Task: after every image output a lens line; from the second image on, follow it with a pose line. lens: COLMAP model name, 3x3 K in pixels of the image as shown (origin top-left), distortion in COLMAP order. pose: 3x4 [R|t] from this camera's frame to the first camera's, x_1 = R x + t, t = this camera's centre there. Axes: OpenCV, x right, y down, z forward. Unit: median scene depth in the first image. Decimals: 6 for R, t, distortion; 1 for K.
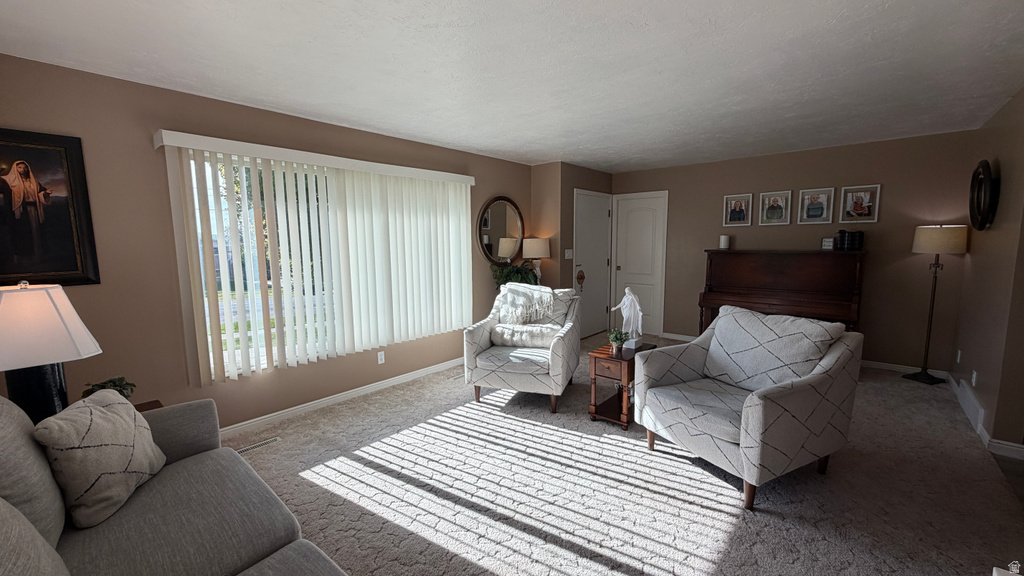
lens RADIAL K [[409.1, 0, 508.6], [0, 409.1, 288.1], [0, 0, 1]] dist [0.000175, -0.000441]
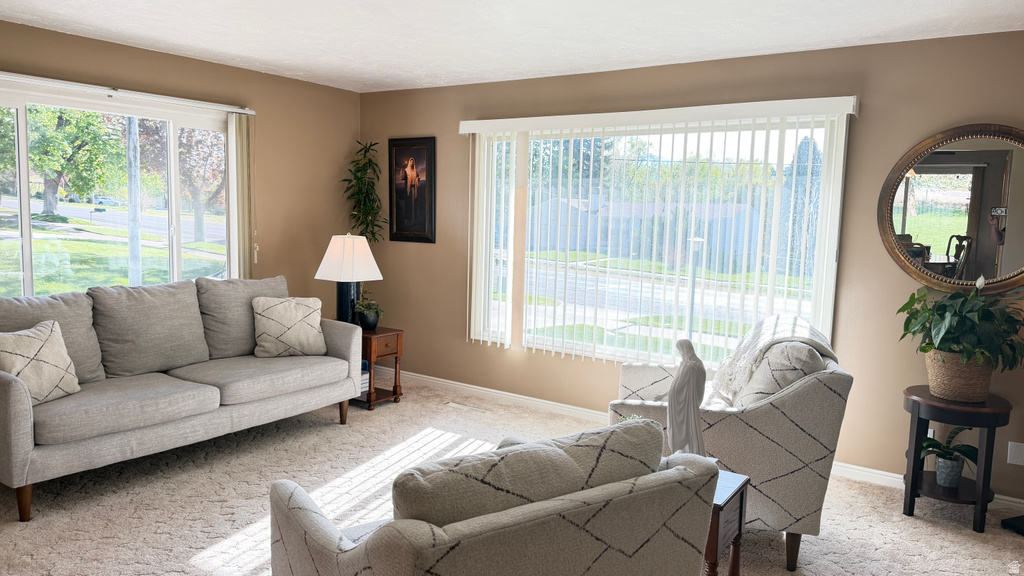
lens RADIAL K [[701.7, 0, 512.0], [0, 701.7, 288.0], [0, 0, 1]] dist [0.001139, 0.000062]
pose [[0.113131, 0.120644, -0.986228, 0.924751], [-0.142747, 0.984277, 0.104031, -0.098712], [0.983272, 0.129012, 0.128574, 0.677986]]
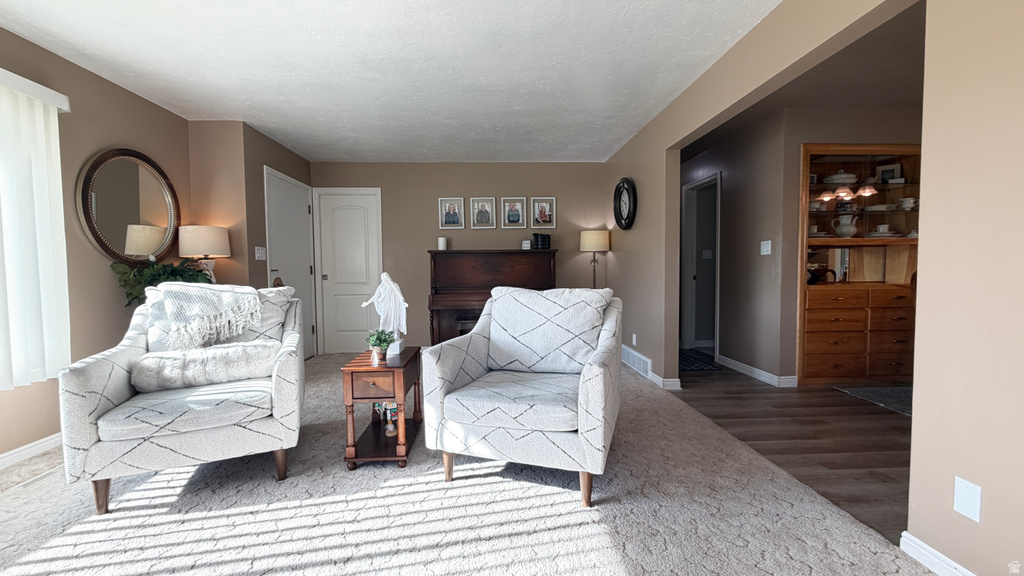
lens RADIAL K [[409.1, 0, 508.6], [0, 409.1, 288.1], [0, 0, 1]] dist [0.000175, -0.000441]
pose [[0.723852, -0.031688, 0.689227, -0.054853], [0.086107, 0.995284, -0.044673, 0.074602], [-0.684561, 0.091684, 0.723167, 0.294243]]
